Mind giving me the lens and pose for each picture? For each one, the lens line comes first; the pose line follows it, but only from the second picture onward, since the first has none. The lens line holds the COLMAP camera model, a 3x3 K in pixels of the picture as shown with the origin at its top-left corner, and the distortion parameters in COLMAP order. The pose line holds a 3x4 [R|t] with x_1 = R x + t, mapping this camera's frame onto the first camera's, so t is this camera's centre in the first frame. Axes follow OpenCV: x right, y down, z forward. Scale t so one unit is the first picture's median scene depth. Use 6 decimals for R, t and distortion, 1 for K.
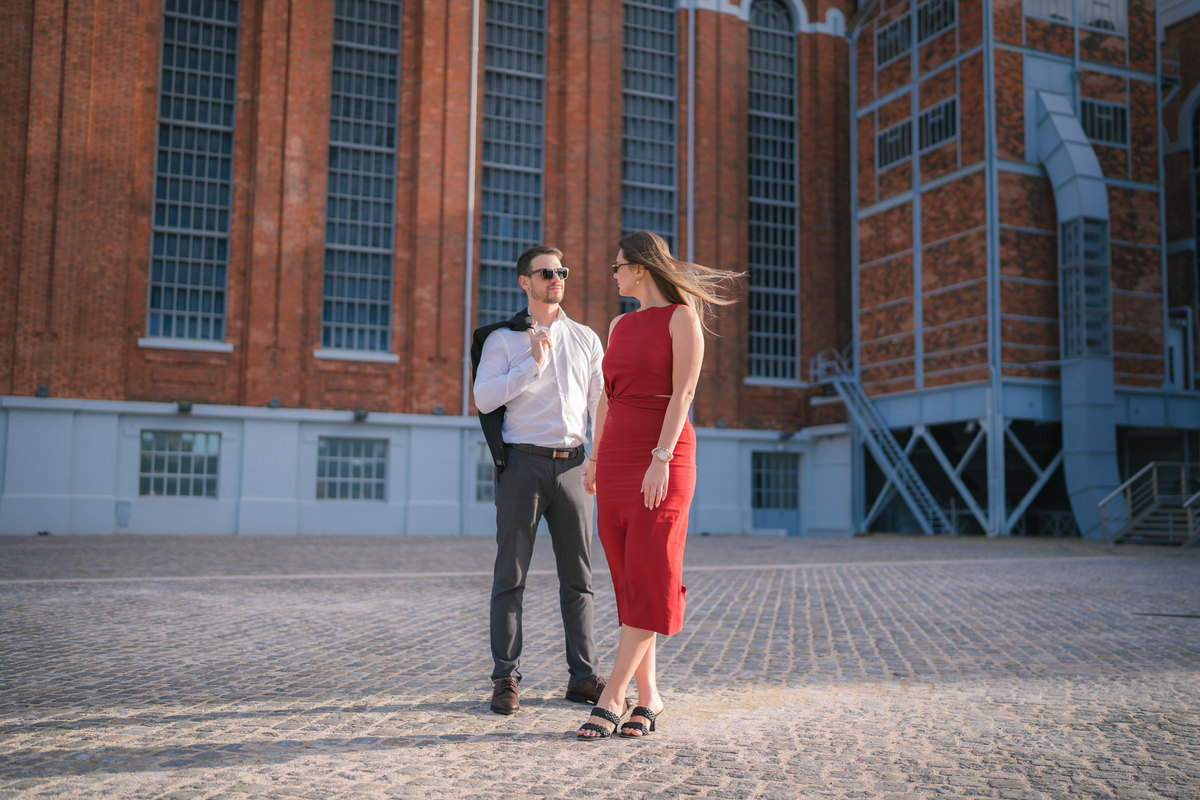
lens RADIAL K [[1199.3, 0, 599.2], [0, 1199.3, 382.9], [0, 0, 1]] dist [0.006354, 0.000000]
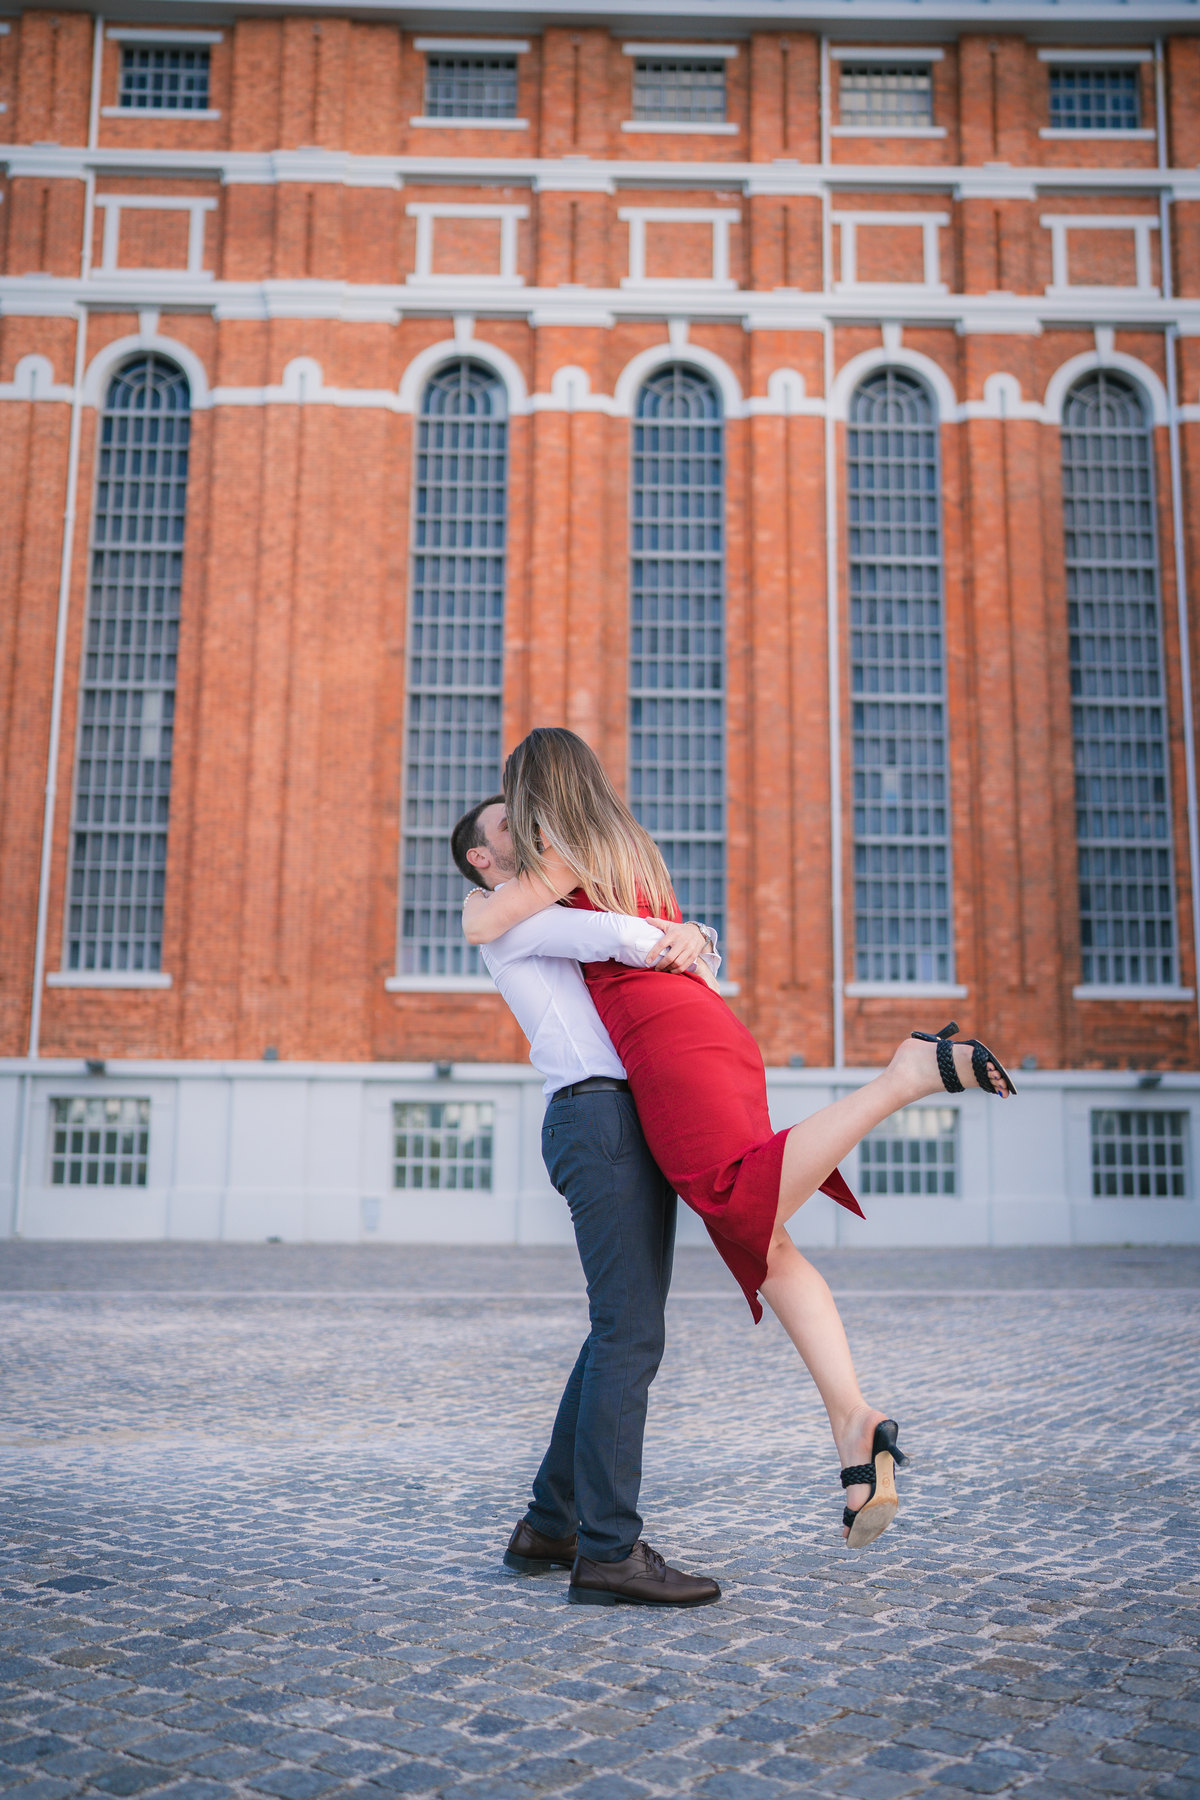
lens RADIAL K [[1798.9, 0, 605.5], [0, 1798.9, 899.3], [0, 0, 1]] dist [0.006354, 0.000000]
pose [[0.924917, -0.069828, -0.373701, 0.152575], [0.043652, 0.995992, -0.078067, 0.006454], [0.377655, 0.055893, 0.924258, 0.002871]]
